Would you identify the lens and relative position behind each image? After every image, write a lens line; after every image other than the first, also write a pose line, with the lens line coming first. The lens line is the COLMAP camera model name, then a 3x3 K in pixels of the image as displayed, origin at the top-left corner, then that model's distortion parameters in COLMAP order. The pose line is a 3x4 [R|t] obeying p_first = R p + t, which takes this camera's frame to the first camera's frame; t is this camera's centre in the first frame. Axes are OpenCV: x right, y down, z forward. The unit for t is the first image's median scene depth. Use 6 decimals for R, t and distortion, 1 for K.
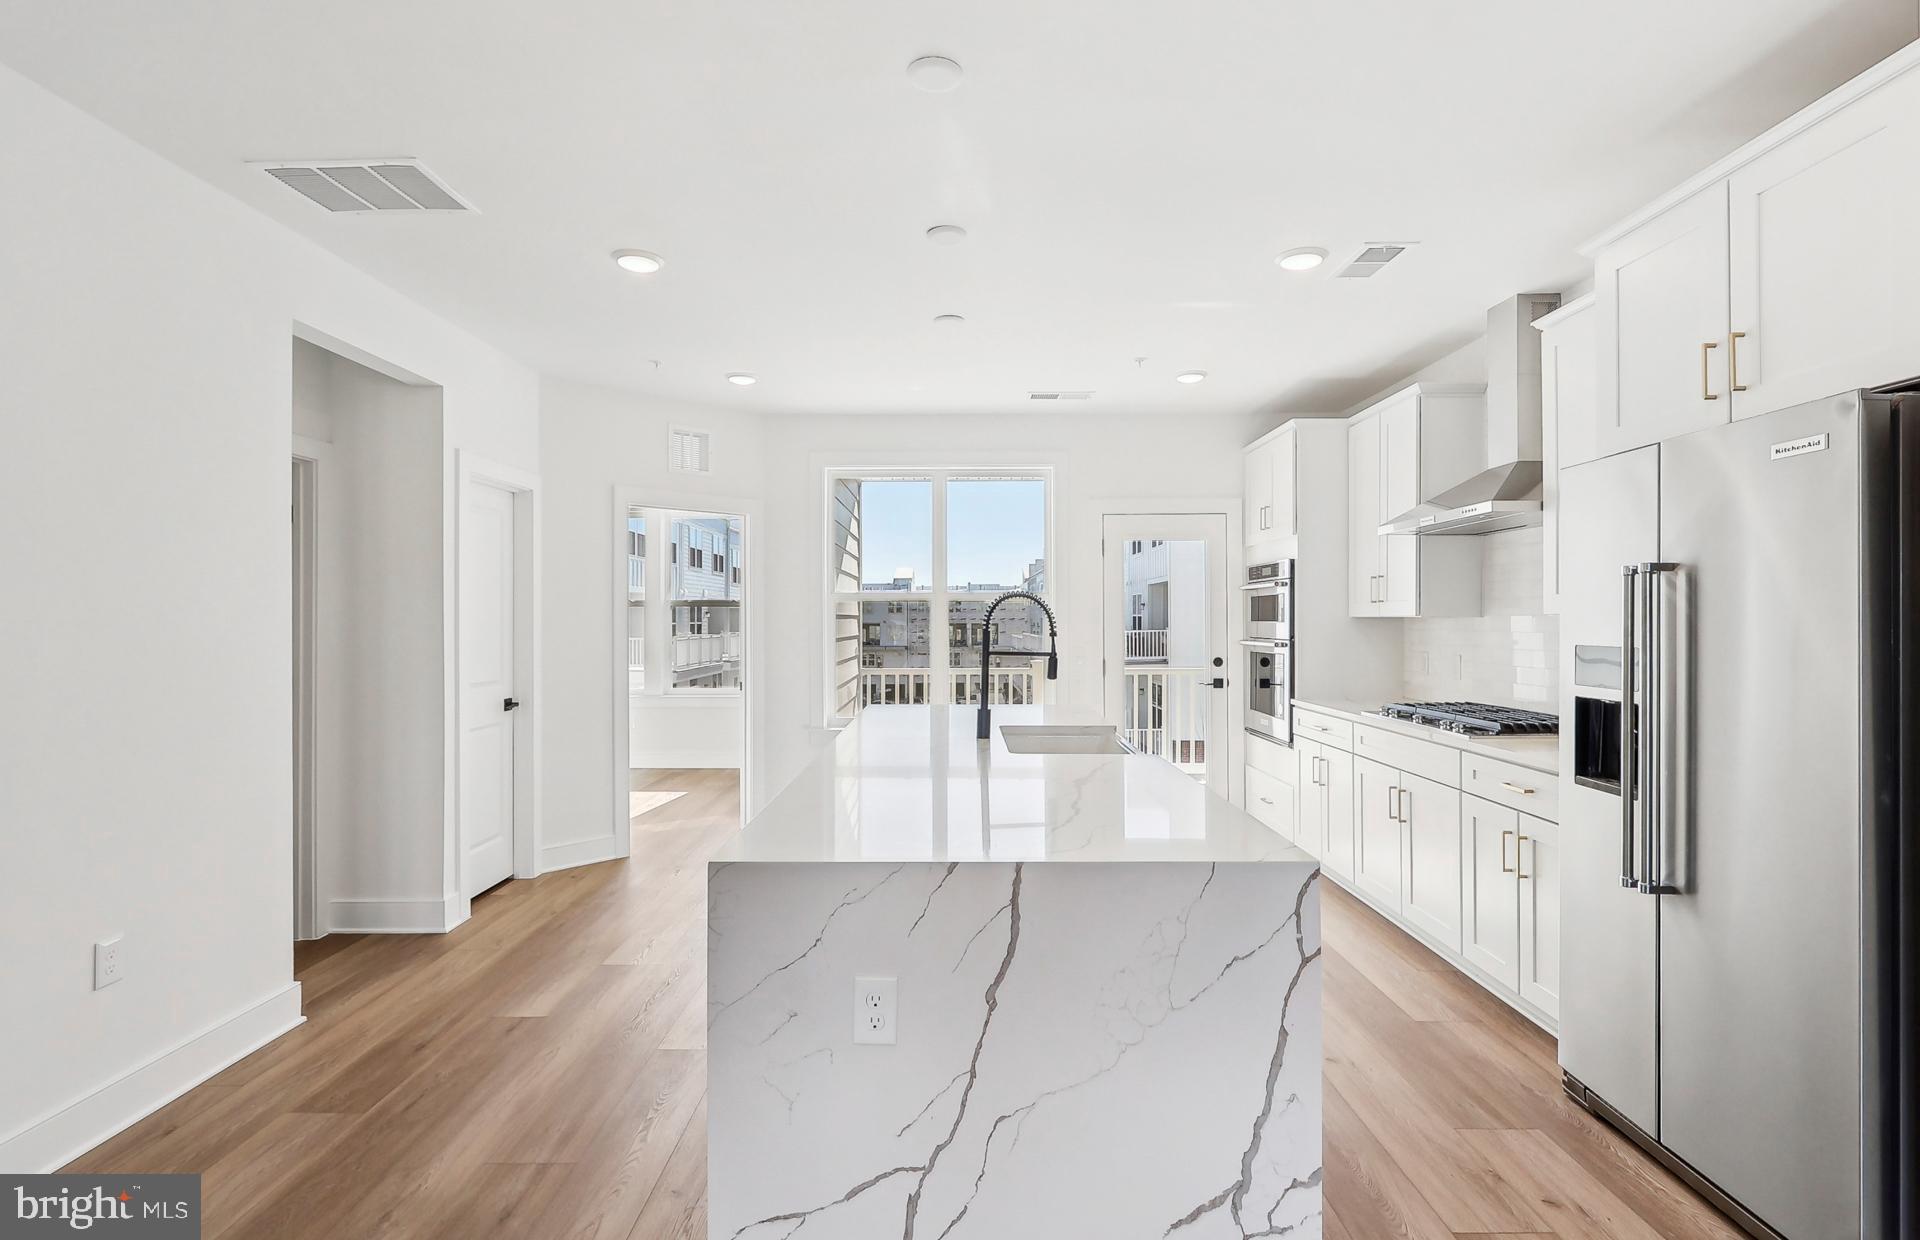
lens RADIAL K [[926.8, 0, 967.4], [0, 926.8, 625.6], [0, 0, 1]] dist [0.001235, 0.000251]
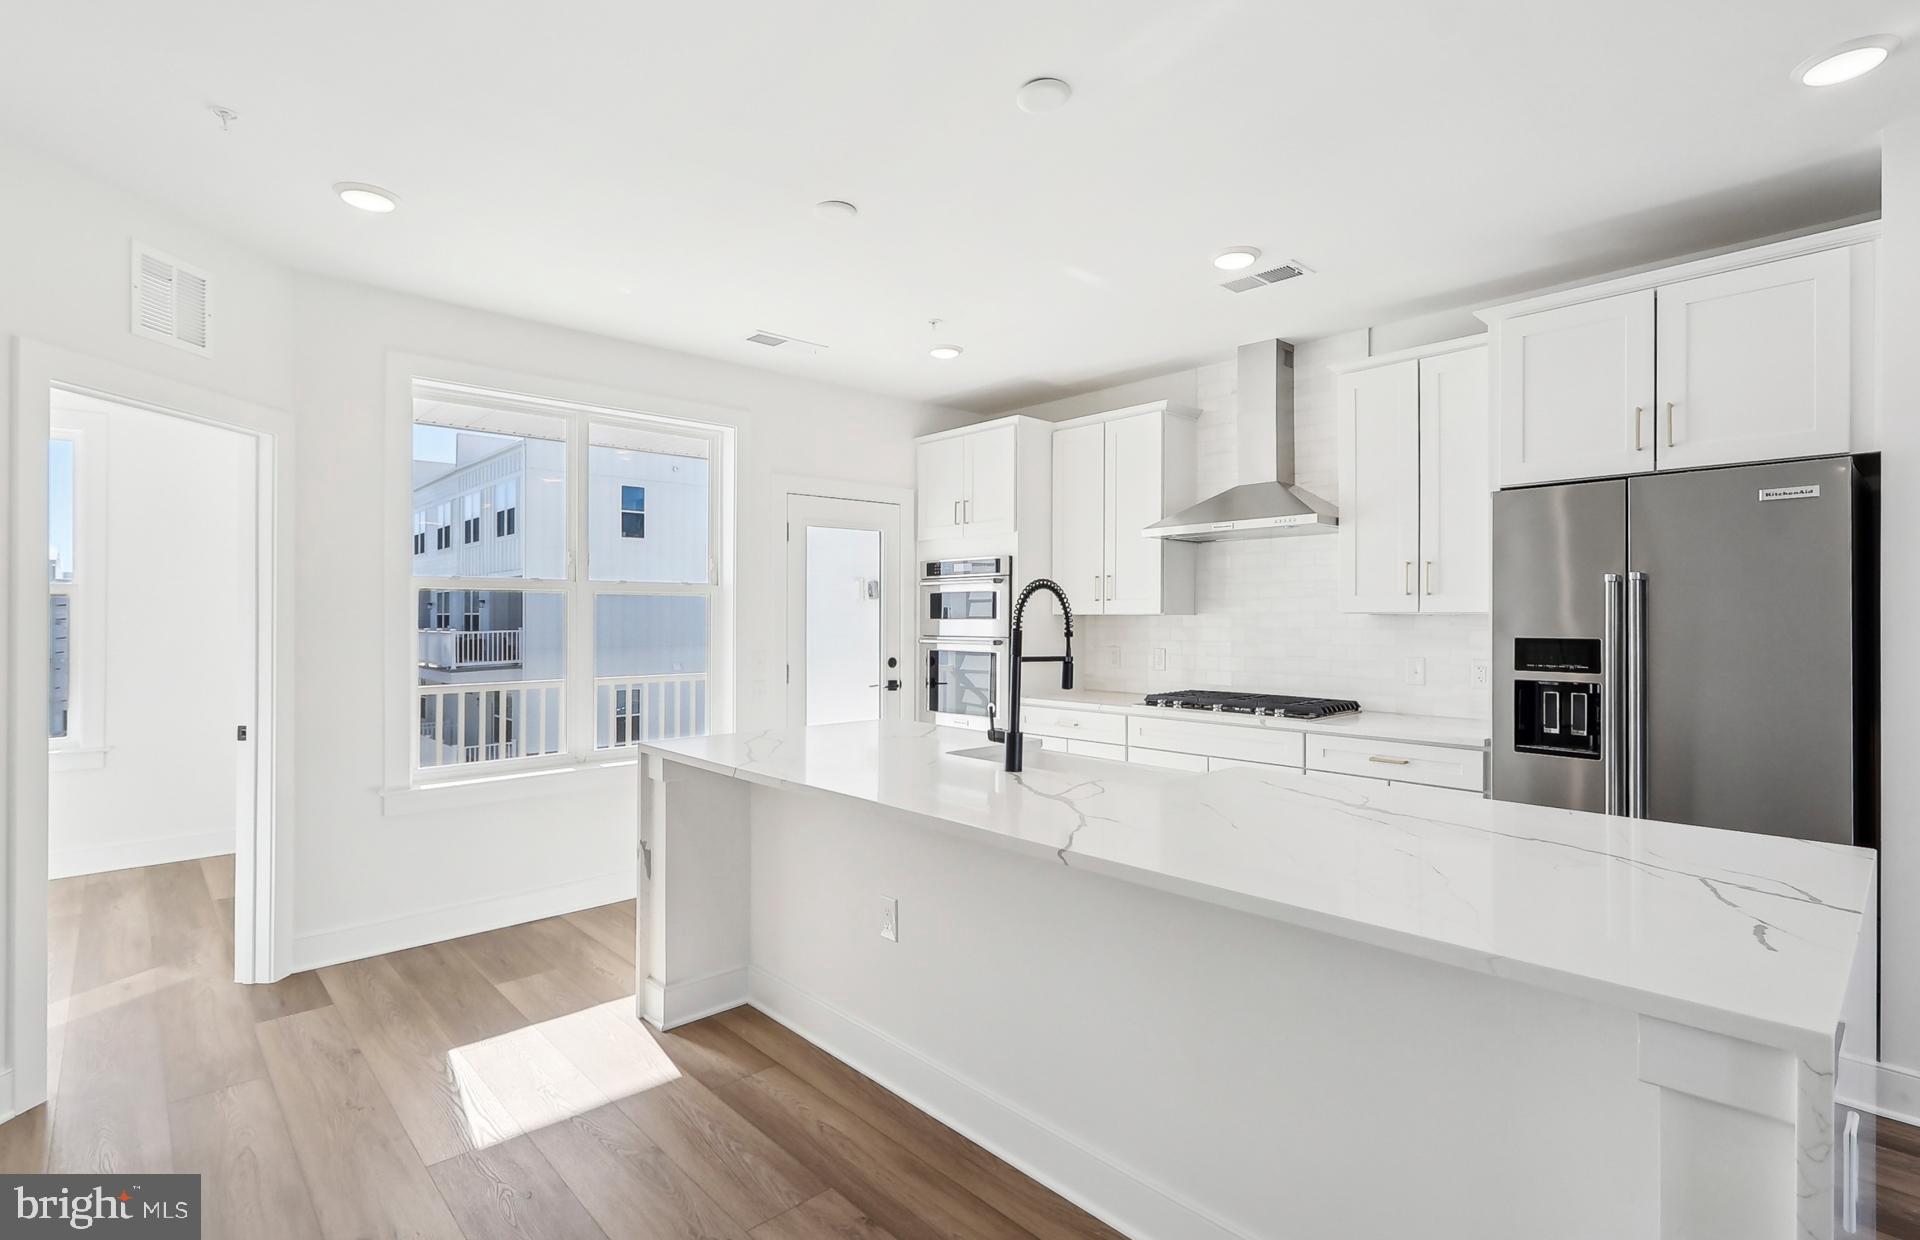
lens RADIAL K [[916.2, 0, 960.0], [0, 916.2, 620.0], [0, 0, 1]] dist [0.001144, 0.000113]
pose [[0.721230, -0.000962, 0.692695, -0.372454], [0.004145, 0.999987, -0.002927, -0.000963], [-0.692683, 0.004982, 0.721225, 0.336851]]
